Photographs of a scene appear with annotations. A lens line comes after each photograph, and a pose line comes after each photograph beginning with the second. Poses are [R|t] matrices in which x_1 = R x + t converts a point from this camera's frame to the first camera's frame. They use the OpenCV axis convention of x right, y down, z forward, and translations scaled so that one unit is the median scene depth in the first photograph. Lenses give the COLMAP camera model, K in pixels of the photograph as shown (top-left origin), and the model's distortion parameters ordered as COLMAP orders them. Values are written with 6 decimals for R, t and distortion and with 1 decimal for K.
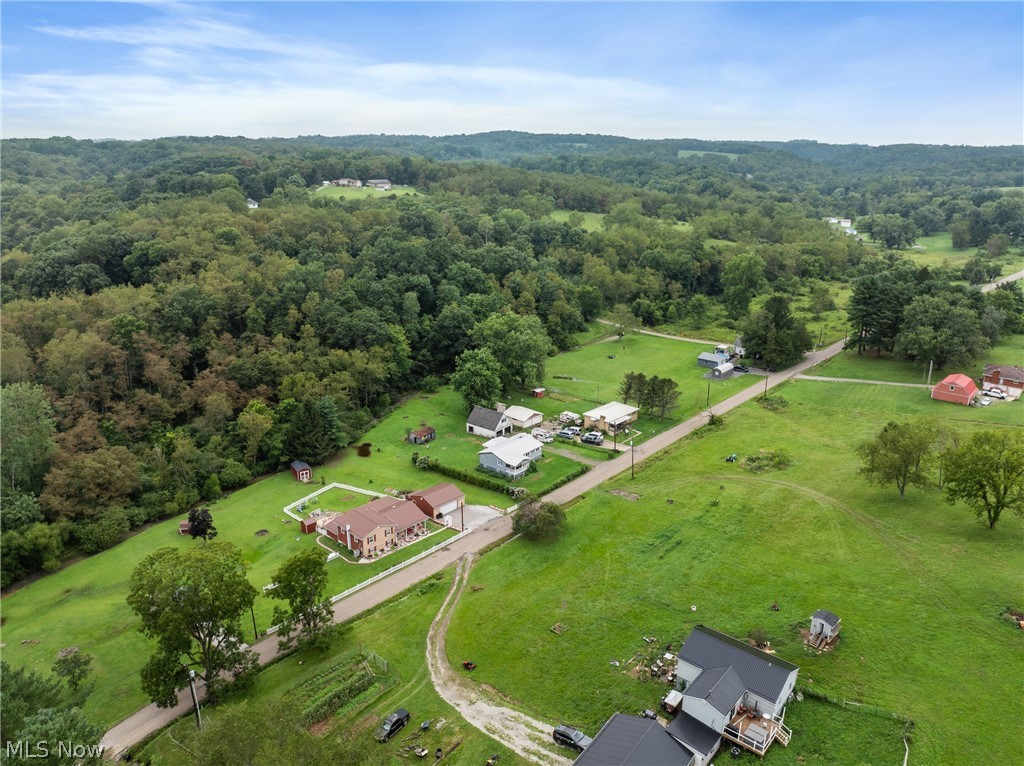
lens RADIAL K [[722.3, 0, 520.2], [0, 722.3, 379.9], [0, 0, 1]] dist [-0.033012, -0.004770]
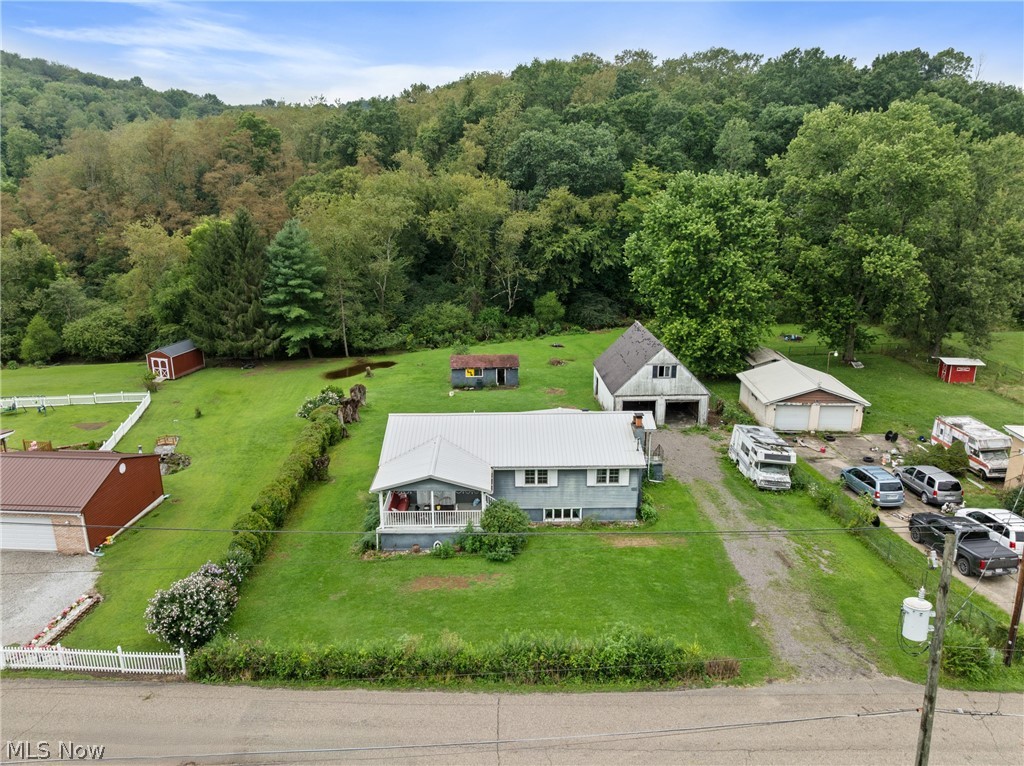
lens RADIAL K [[722.3, 0, 520.2], [0, 722.3, 379.9], [0, 0, 1]] dist [-0.033012, -0.004770]
pose [[0.657891, 0.199993, -0.726073, 0.150276], [-0.230940, 0.971222, 0.058265, 0.056507], [0.716831, 0.129347, 0.685145, 0.768352]]
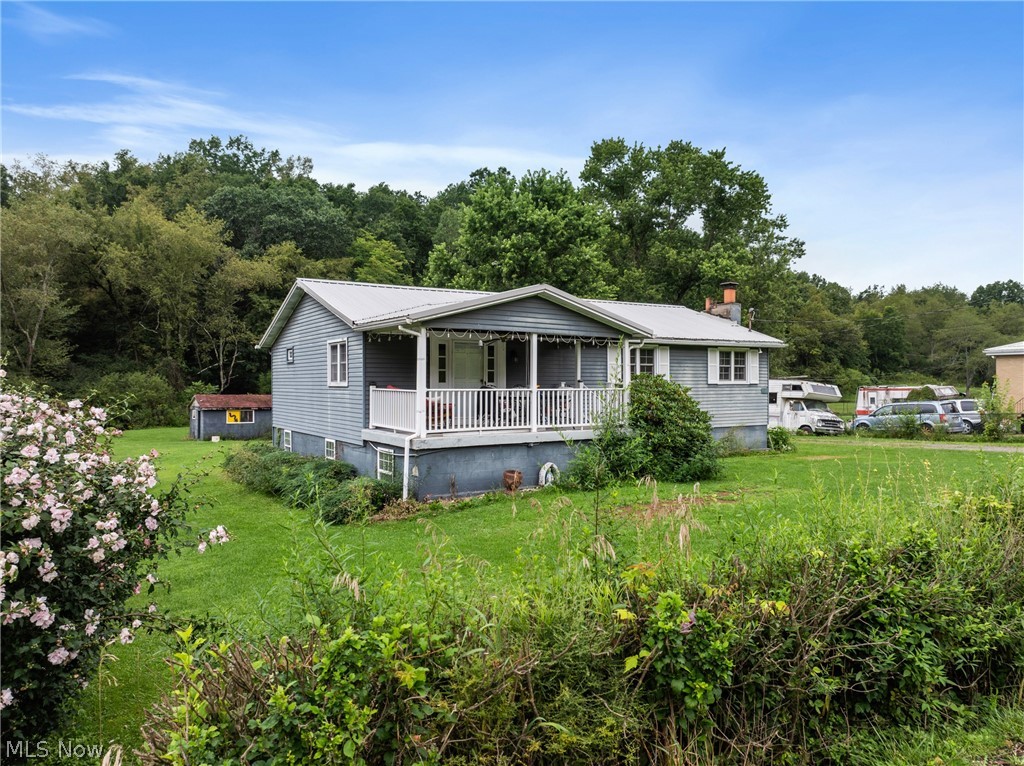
lens RADIAL K [[722.3, 0, 520.2], [0, 722.3, 379.9], [0, 0, 1]] dist [-0.033012, -0.004770]
pose [[0.950708, -0.003812, -0.310066, 0.026521], [-0.092761, 0.950640, -0.296107, 0.129395], [0.295890, 0.310274, 0.903427, 0.814766]]
